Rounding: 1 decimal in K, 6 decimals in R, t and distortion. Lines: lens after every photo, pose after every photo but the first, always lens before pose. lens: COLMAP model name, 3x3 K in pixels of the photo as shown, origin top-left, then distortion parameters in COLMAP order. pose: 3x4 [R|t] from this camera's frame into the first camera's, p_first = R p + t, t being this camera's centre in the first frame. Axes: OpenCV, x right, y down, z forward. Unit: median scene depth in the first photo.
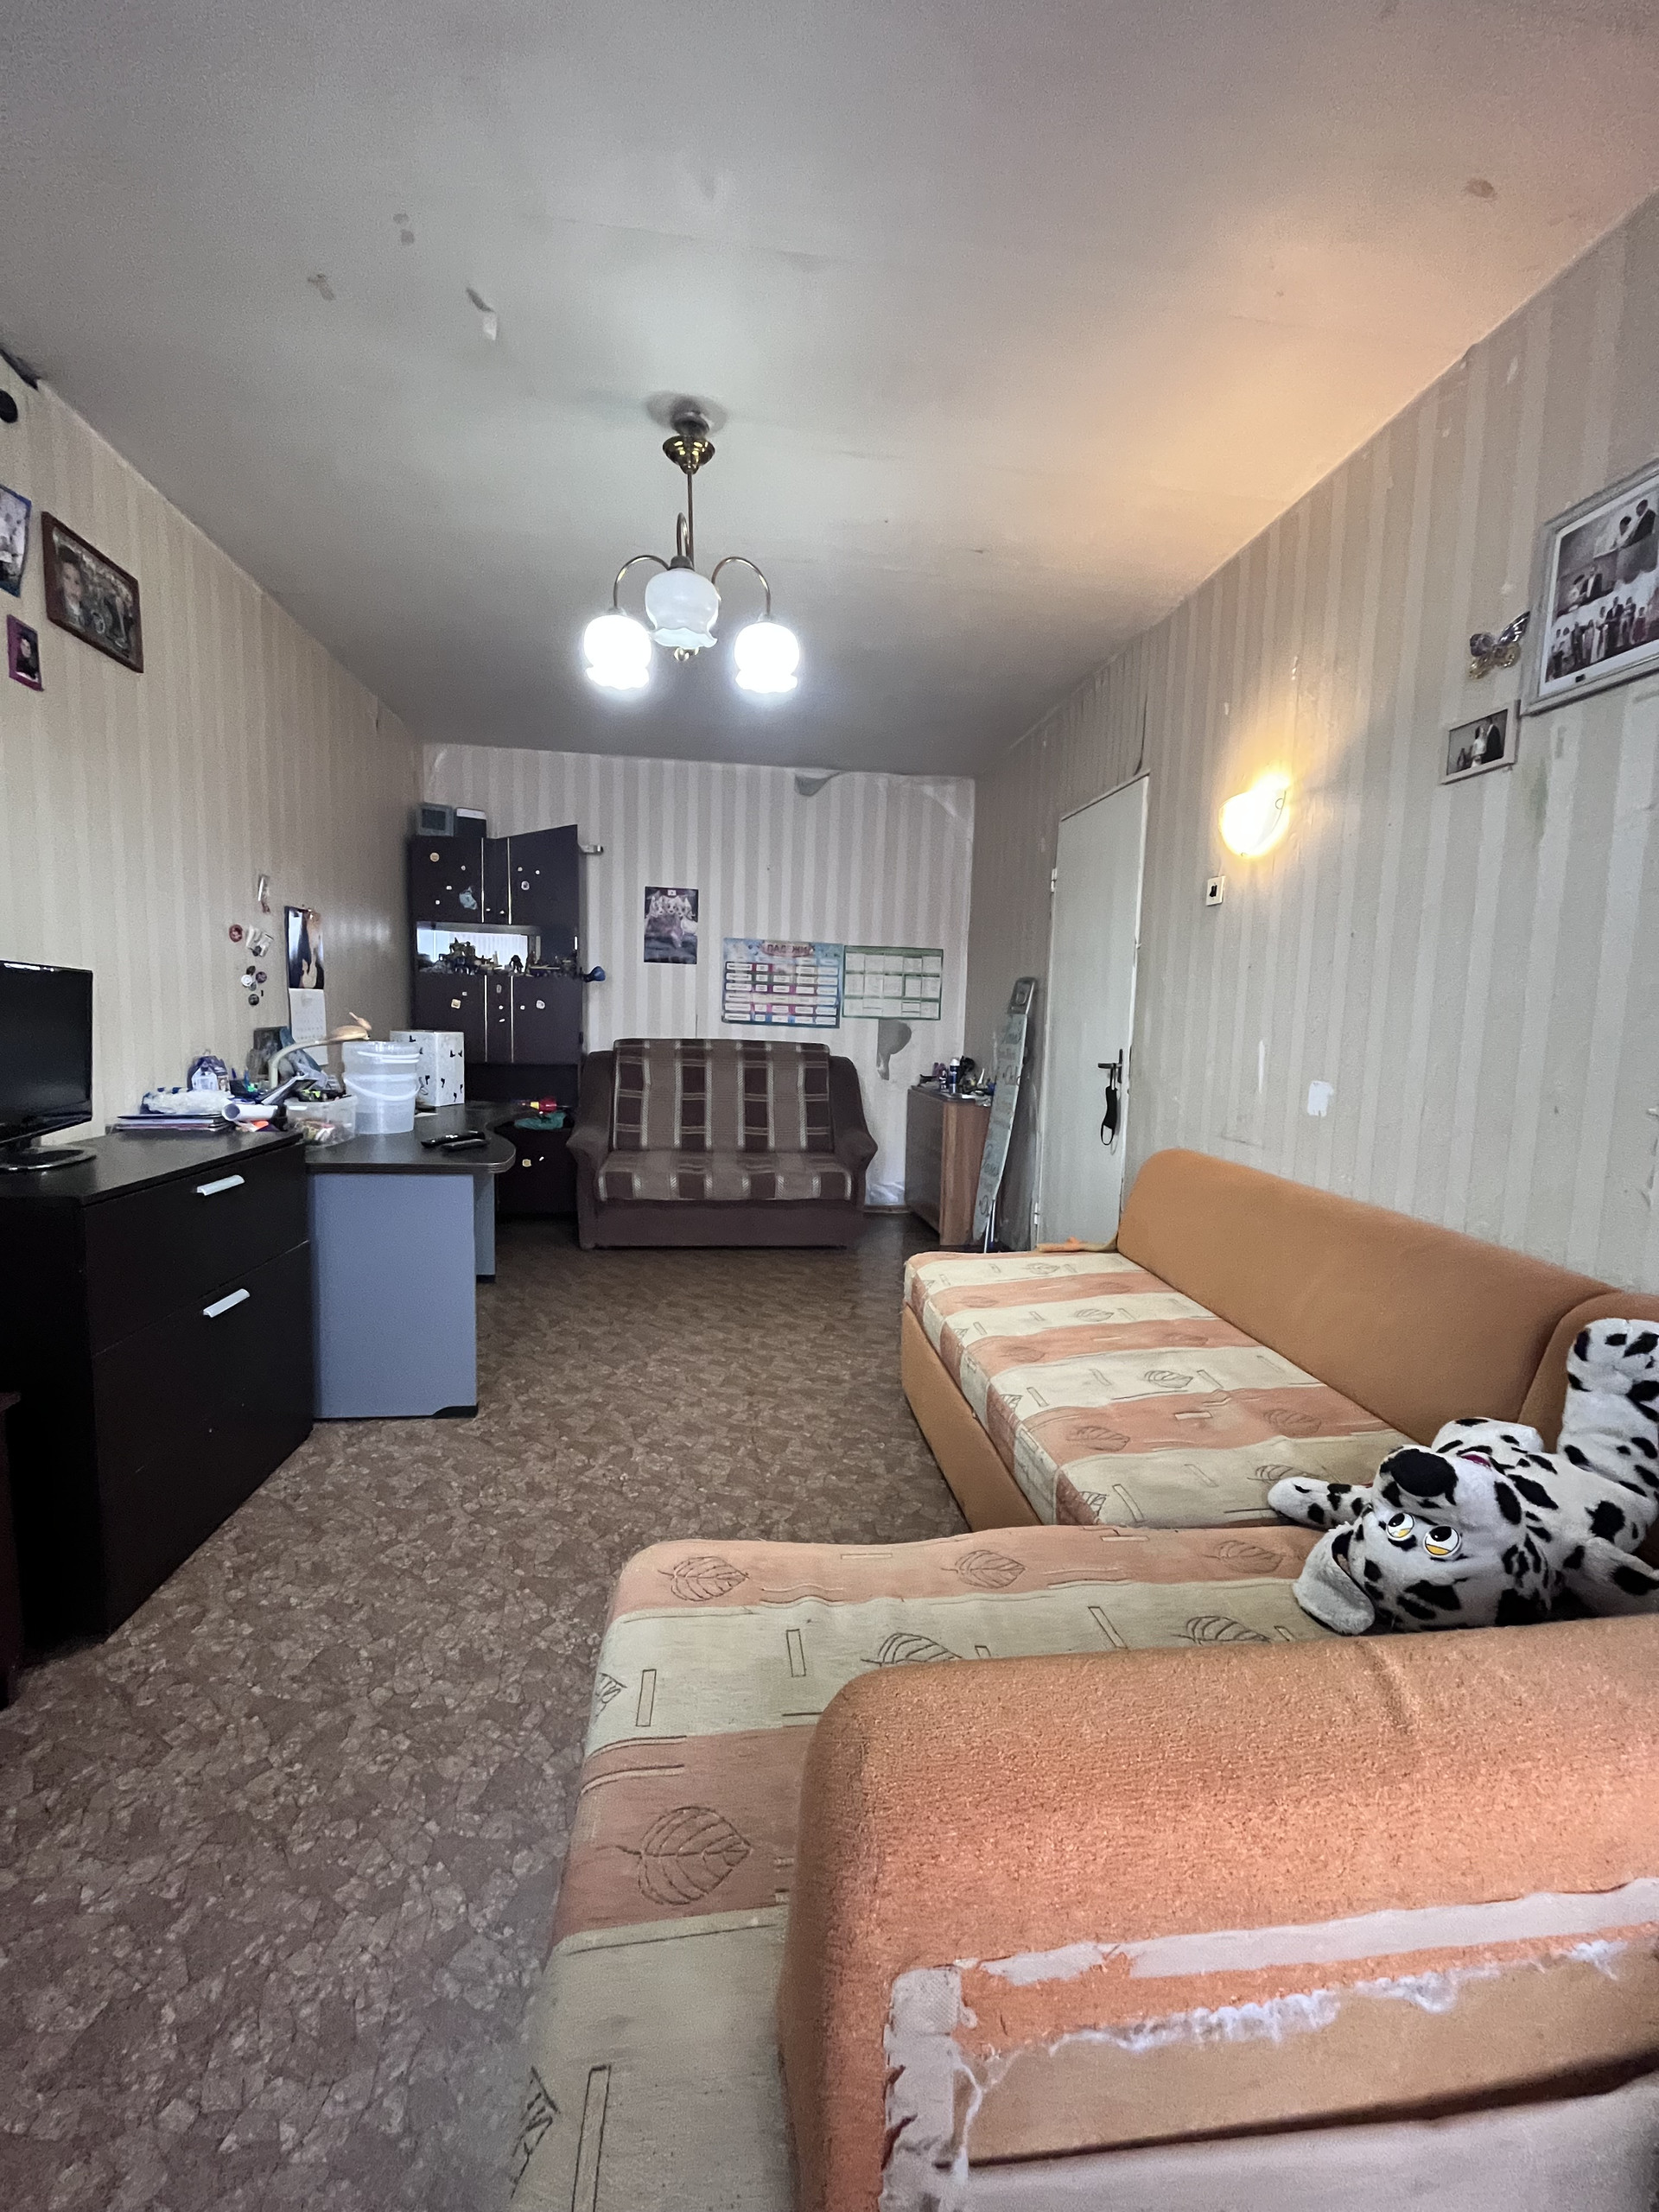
lens RADIAL K [[898.1, 0, 830.2], [0, 898.1, 1106.2], [0, 0, 1]] dist [-0.000215, -0.000398]
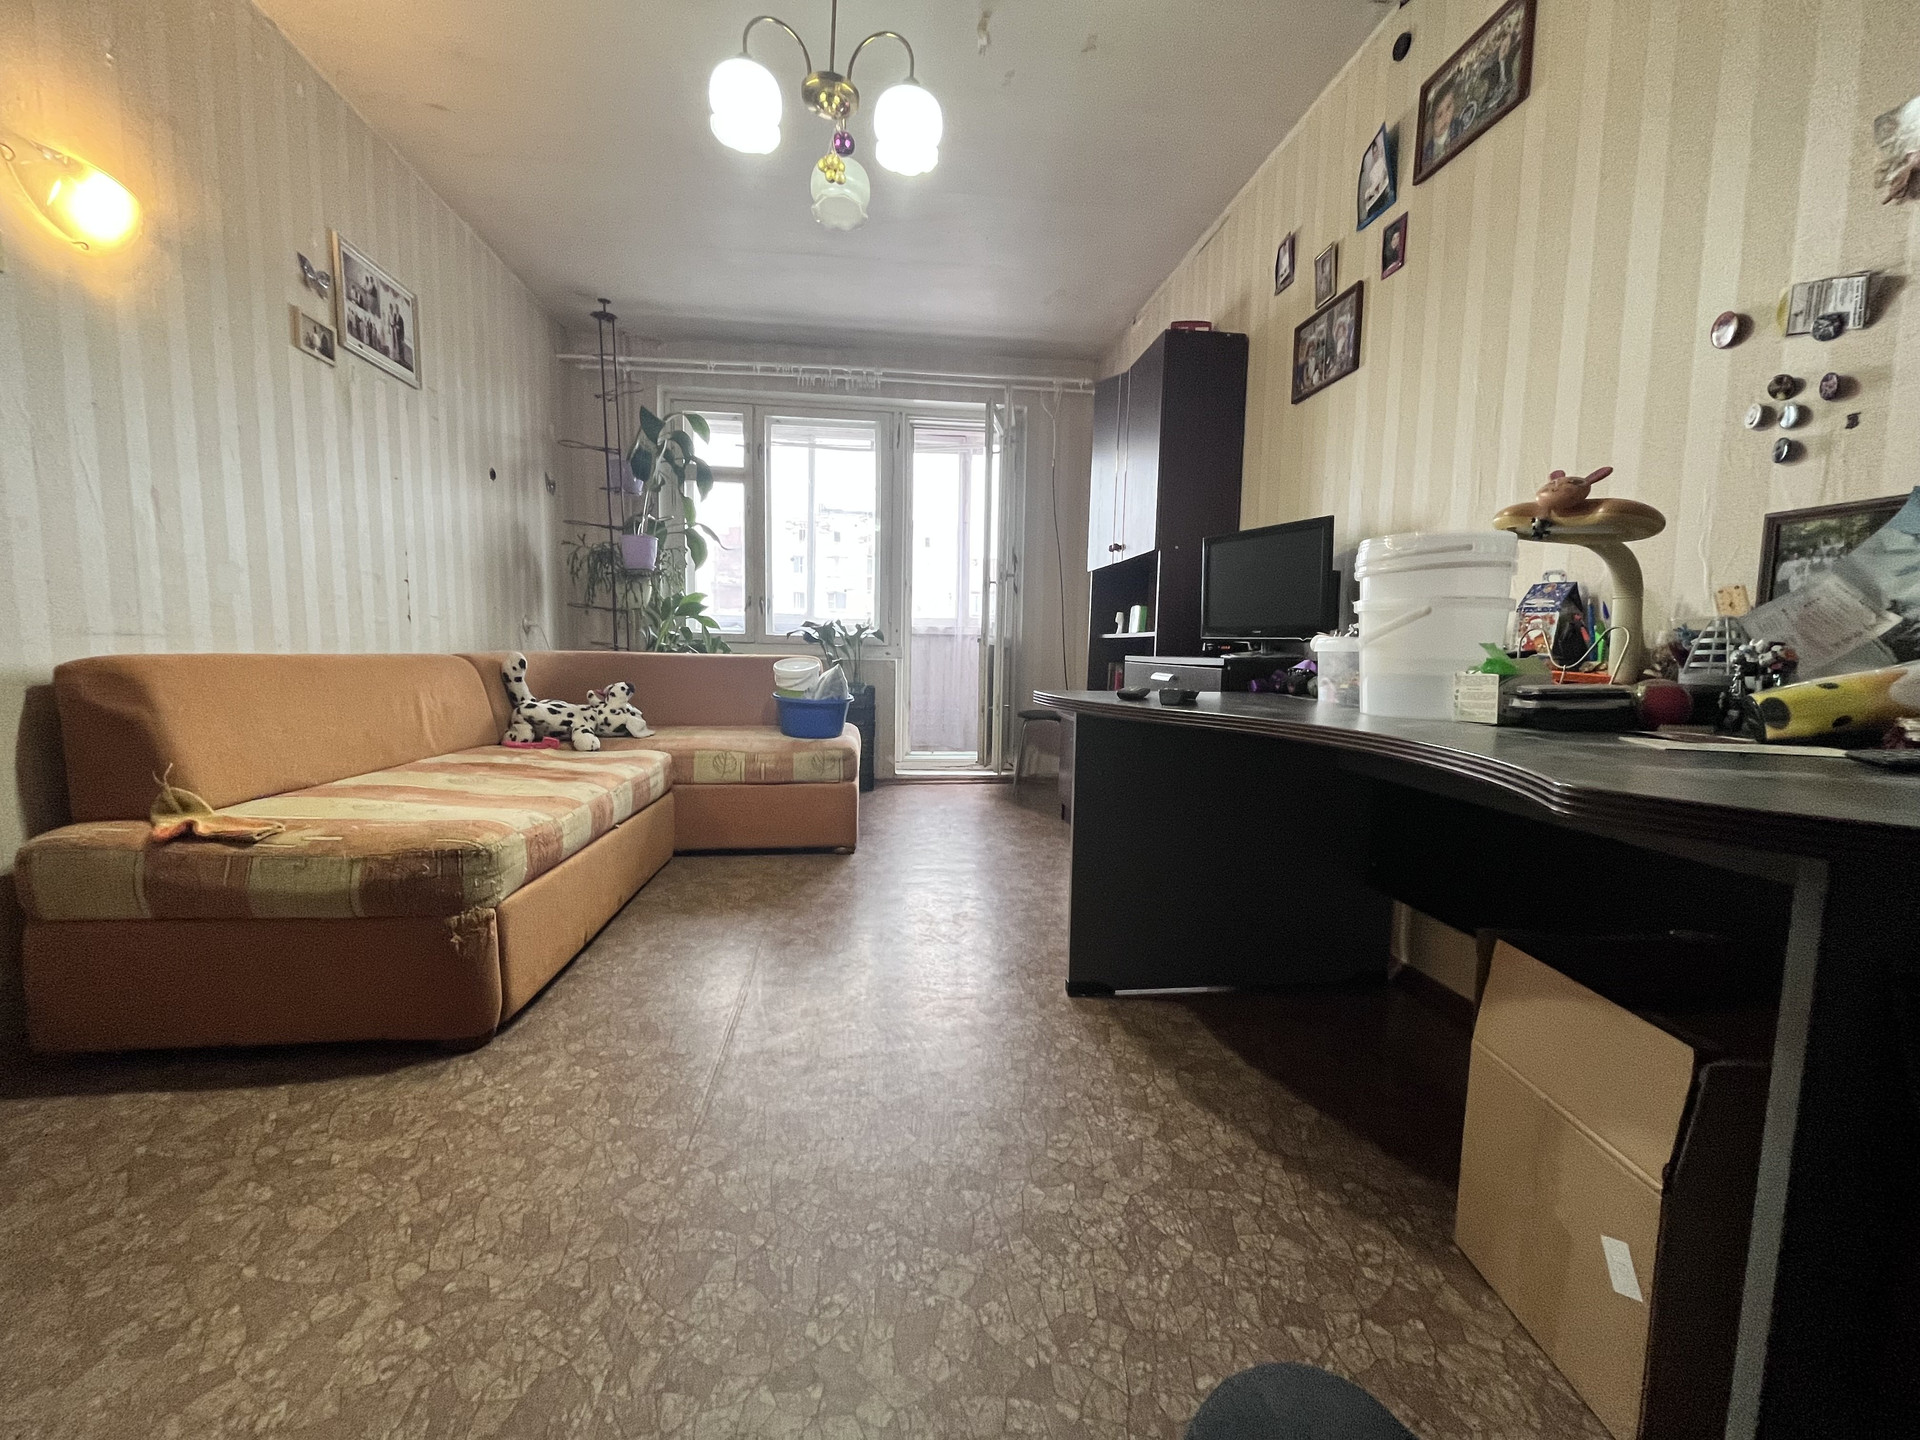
lens RADIAL K [[779.5, 0, 950.9], [0, 779.5, 722.6], [0, 0, 1]] dist [-0.000215, -0.000398]
pose [[-0.998634, -0.048887, 0.018424, -0.347844], [-0.044344, 0.979632, 0.195842, -0.061324], [-0.027623, 0.194758, -0.980462, 2.046663]]
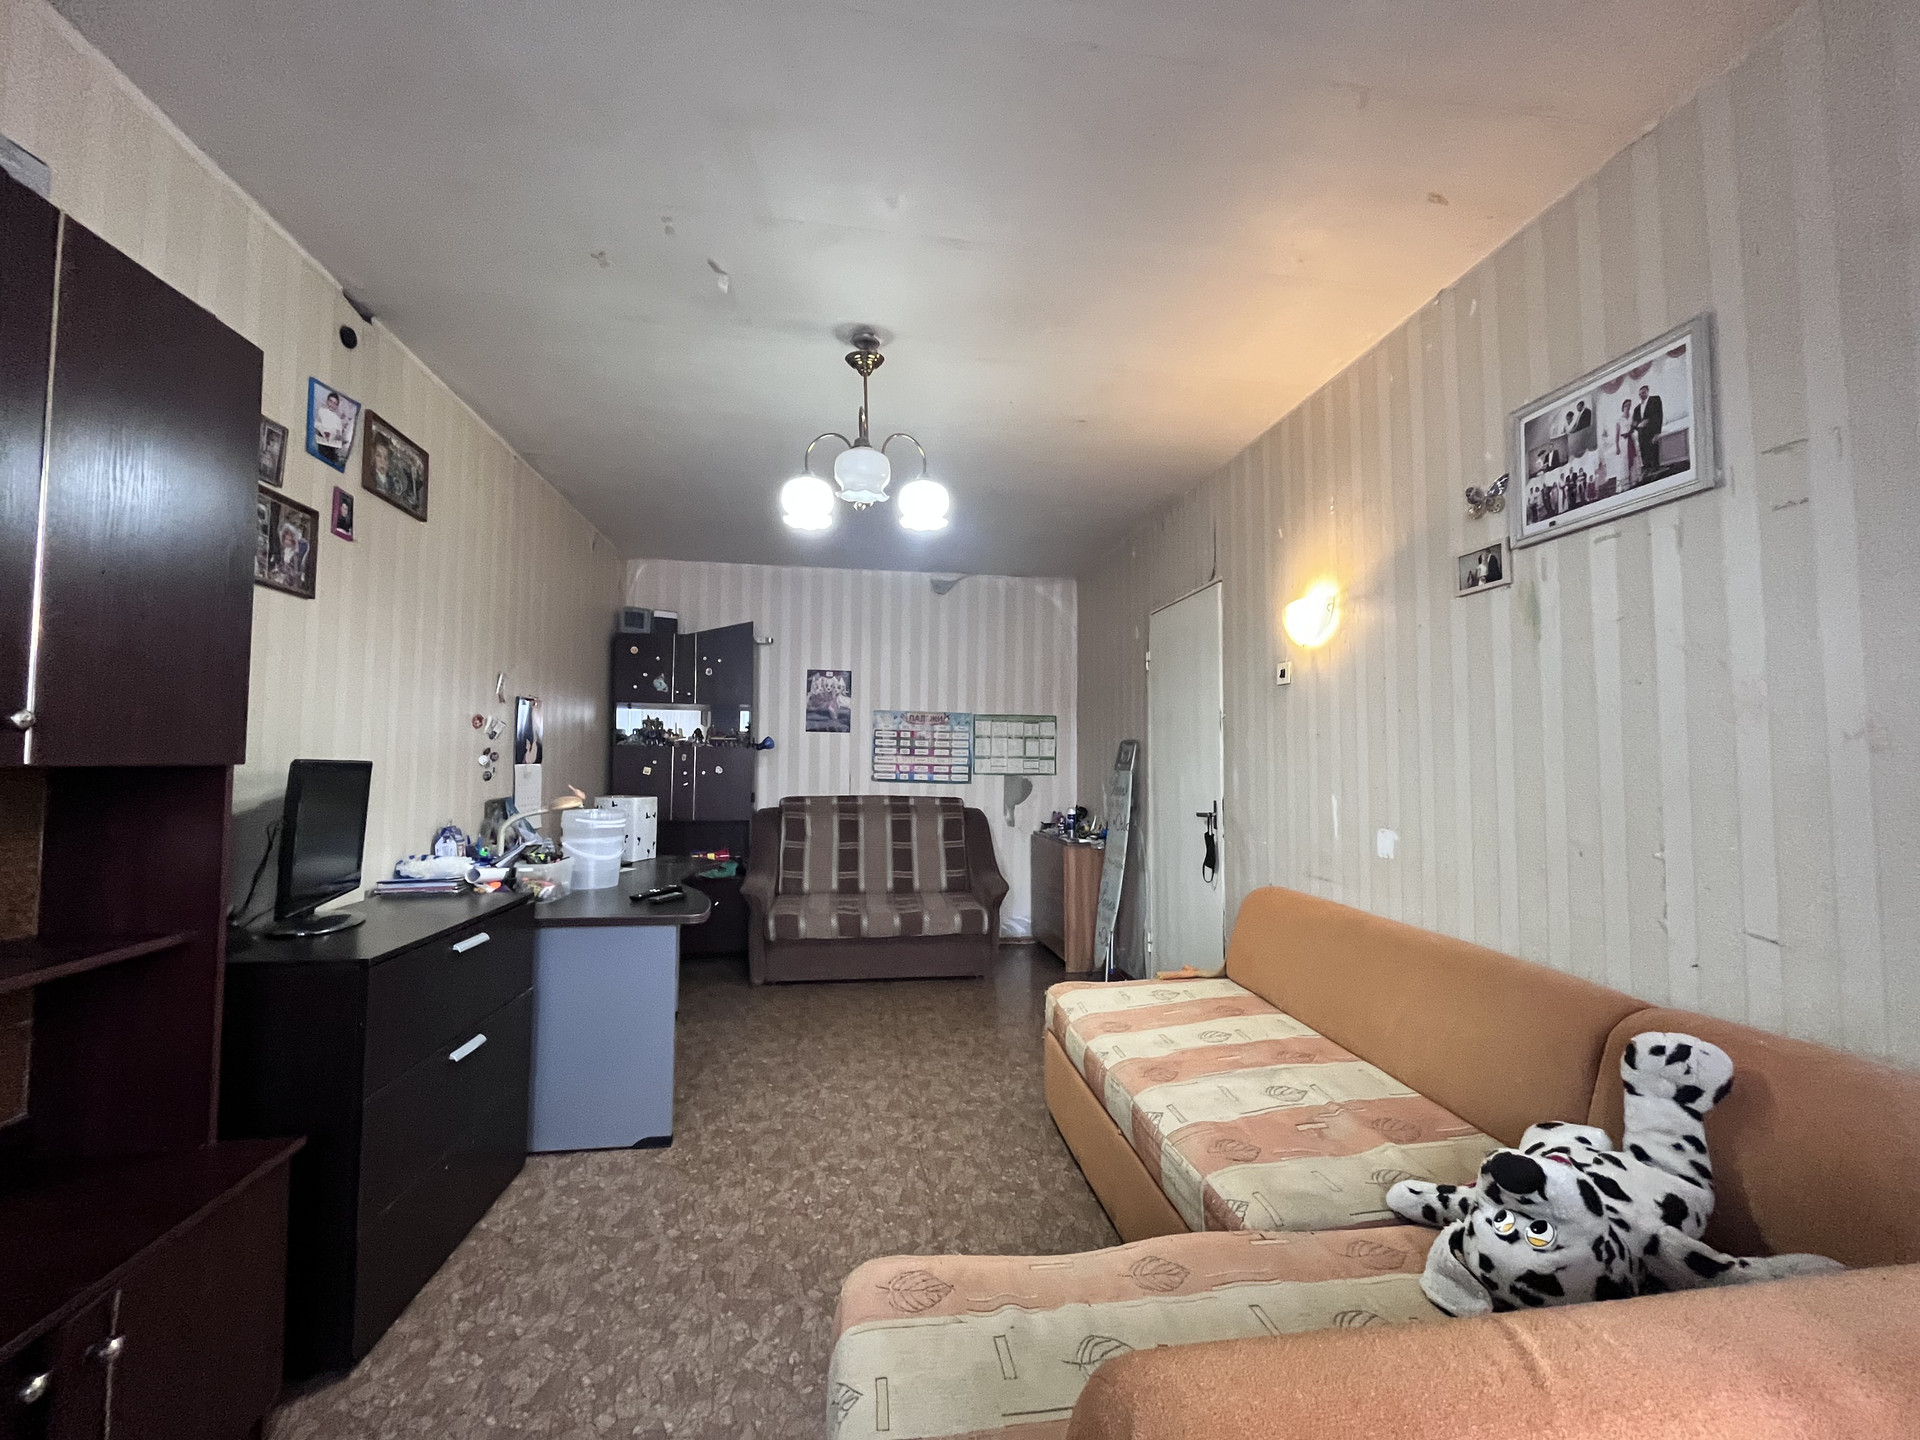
lens RADIAL K [[779.5, 0, 964.3], [0, 779.5, 723.4], [0, 0, 1]] dist [-0.000215, -0.000398]
pose [[0.999583, -0.019913, 0.020891, -0.046464], [0.022867, 0.988063, -0.152342, -0.022899], [-0.017609, 0.152756, 0.988107, -0.056873]]
